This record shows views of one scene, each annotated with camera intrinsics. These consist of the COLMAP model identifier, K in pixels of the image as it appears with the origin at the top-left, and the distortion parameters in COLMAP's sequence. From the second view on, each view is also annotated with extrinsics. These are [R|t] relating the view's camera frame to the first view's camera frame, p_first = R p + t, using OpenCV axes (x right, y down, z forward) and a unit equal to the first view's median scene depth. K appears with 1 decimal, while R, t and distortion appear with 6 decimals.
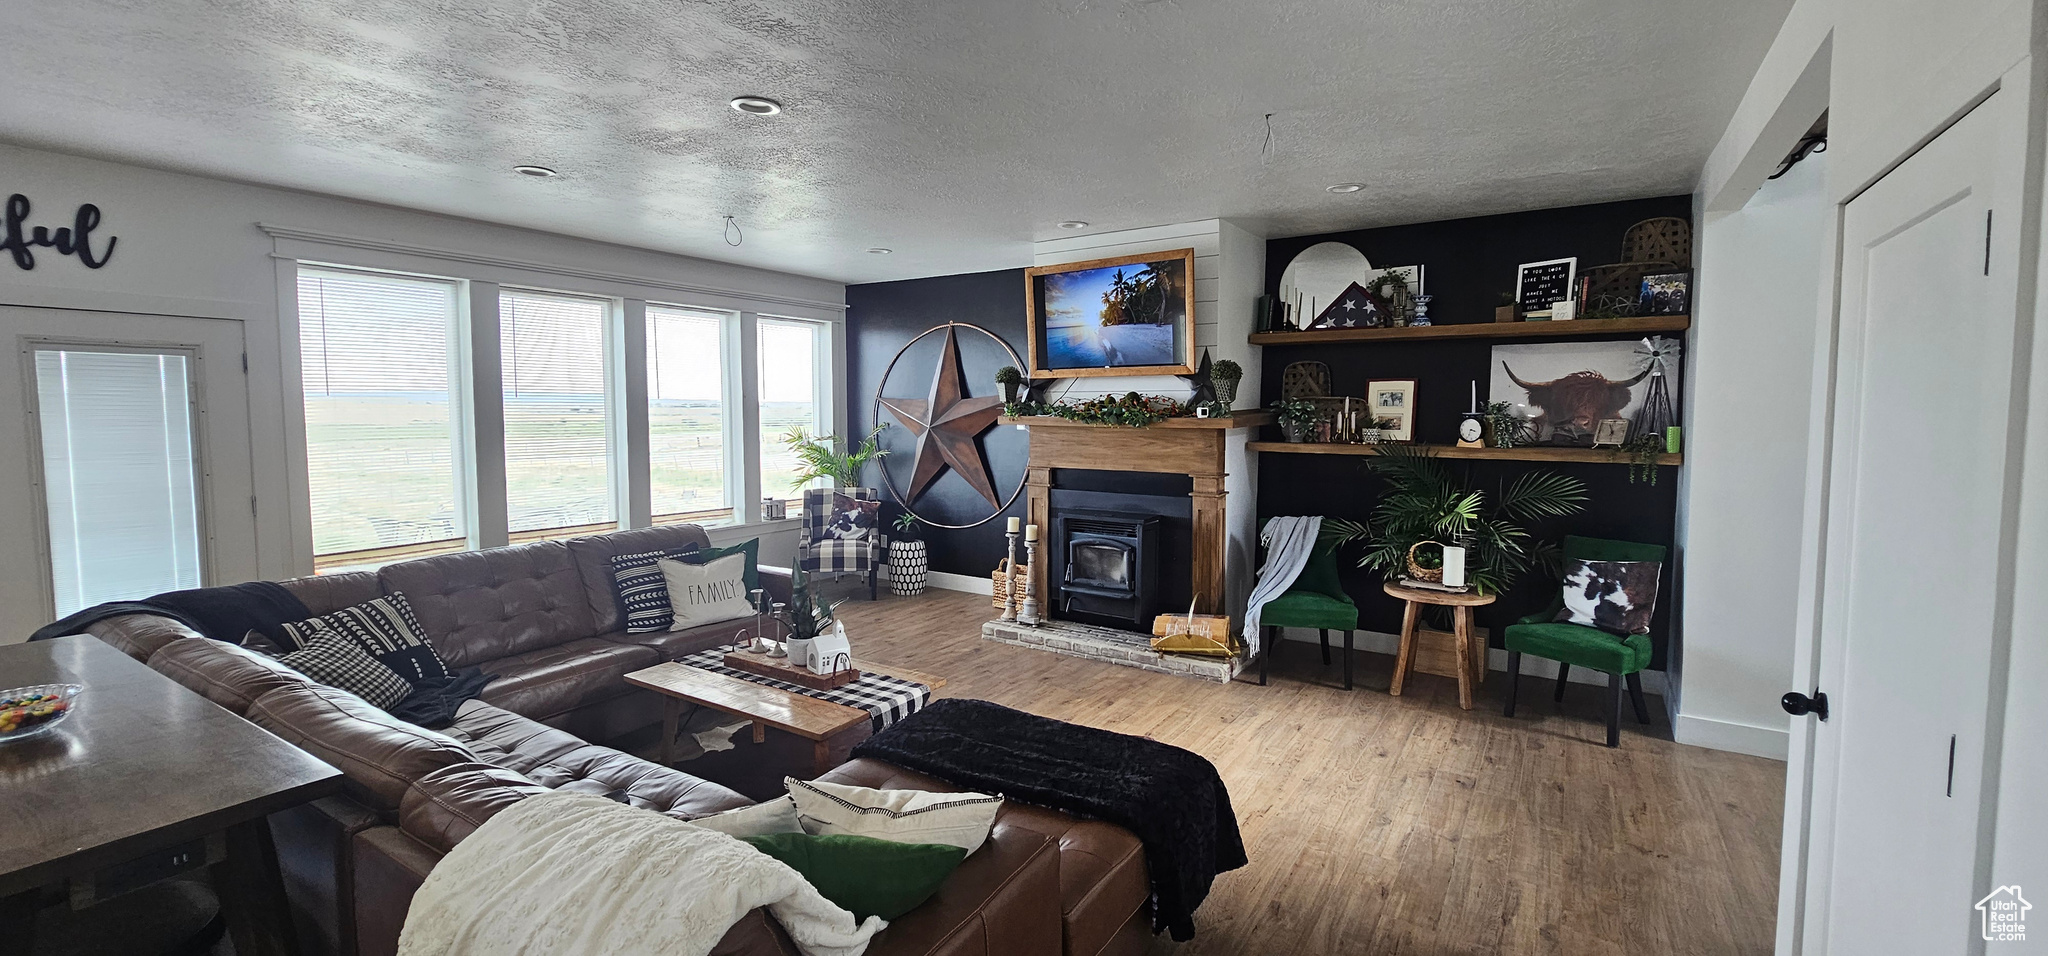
lens RADIAL K [[830.8, 0, 1024.8], [0, 830.8, 474.3], [0, 0, 1]] dist [-0.007080, 0.001642]
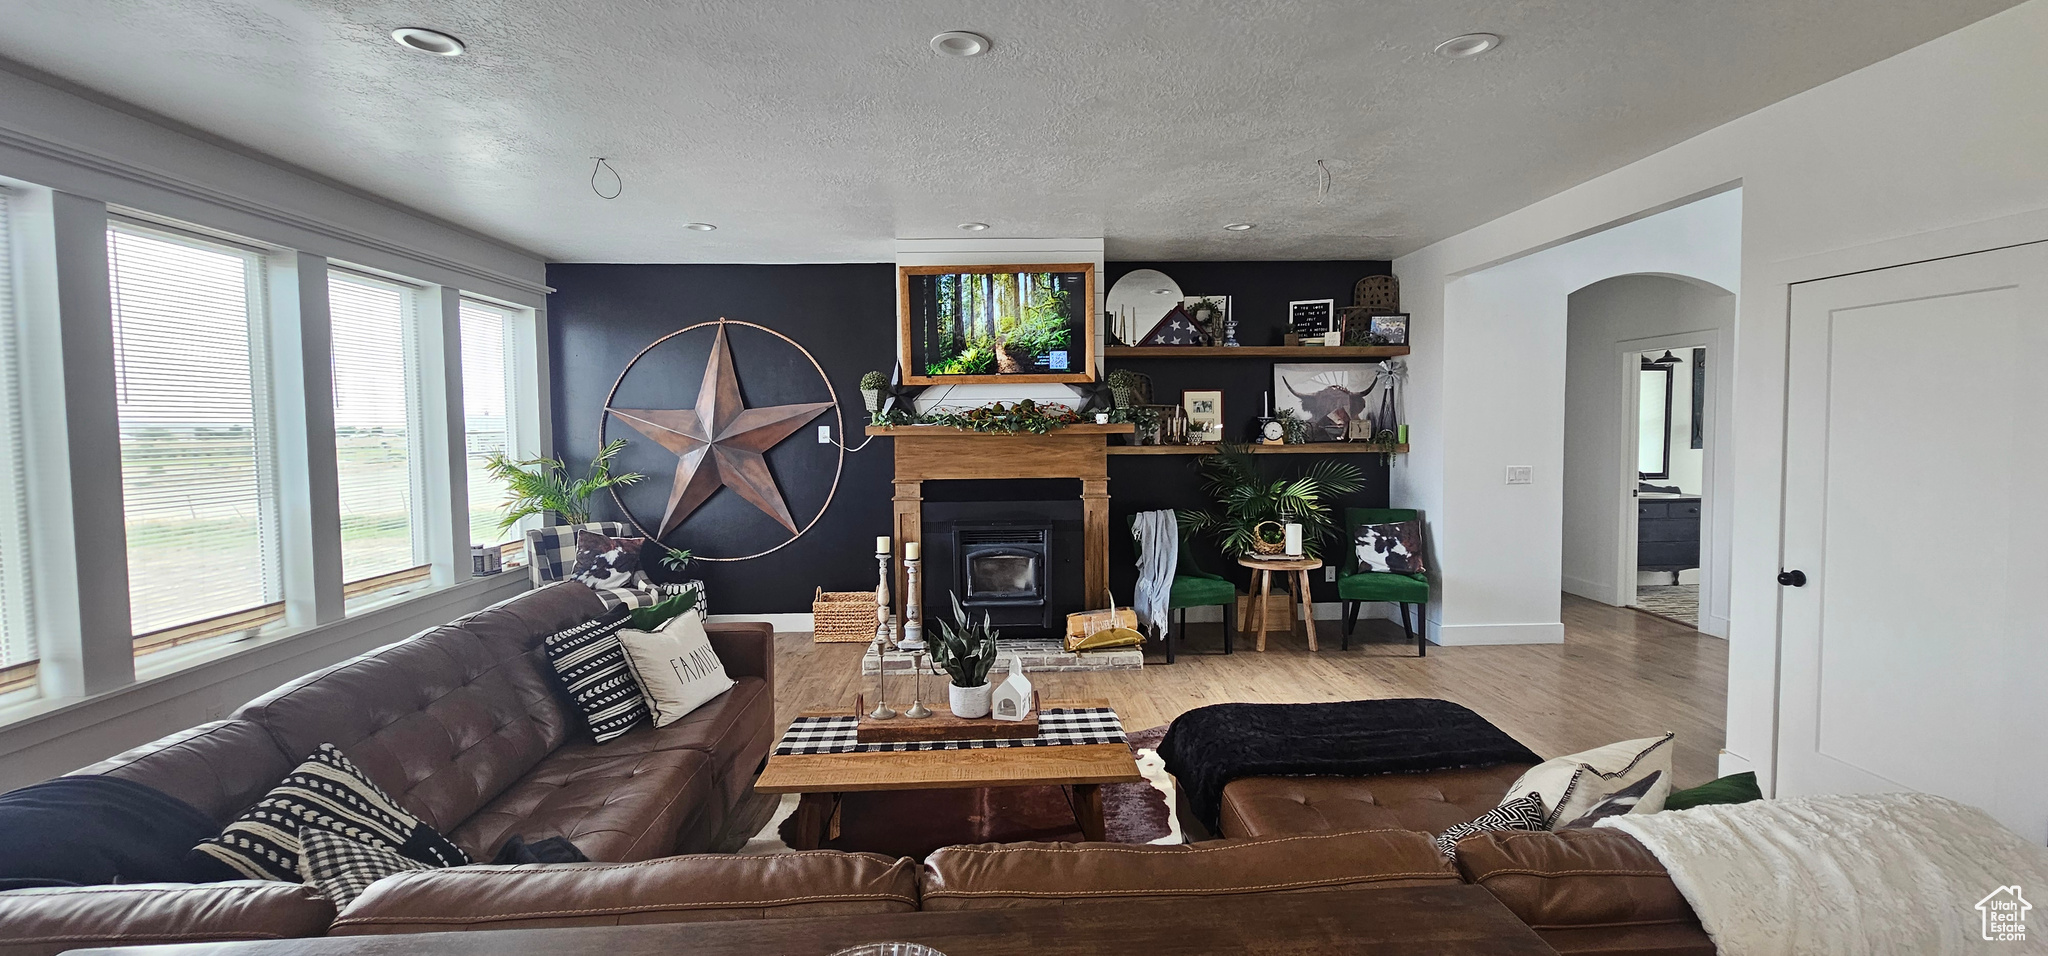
lens RADIAL K [[830.8, 0, 1026.1], [0, 830.8, 473.1], [0, 0, 1]] dist [-0.007080, 0.001642]
pose [[0.816554, -0.046261, 0.575412, -0.468916], [0.058060, 0.998311, -0.002131, -0.008075], [-0.574342, 0.035148, 0.817861, 0.184325]]
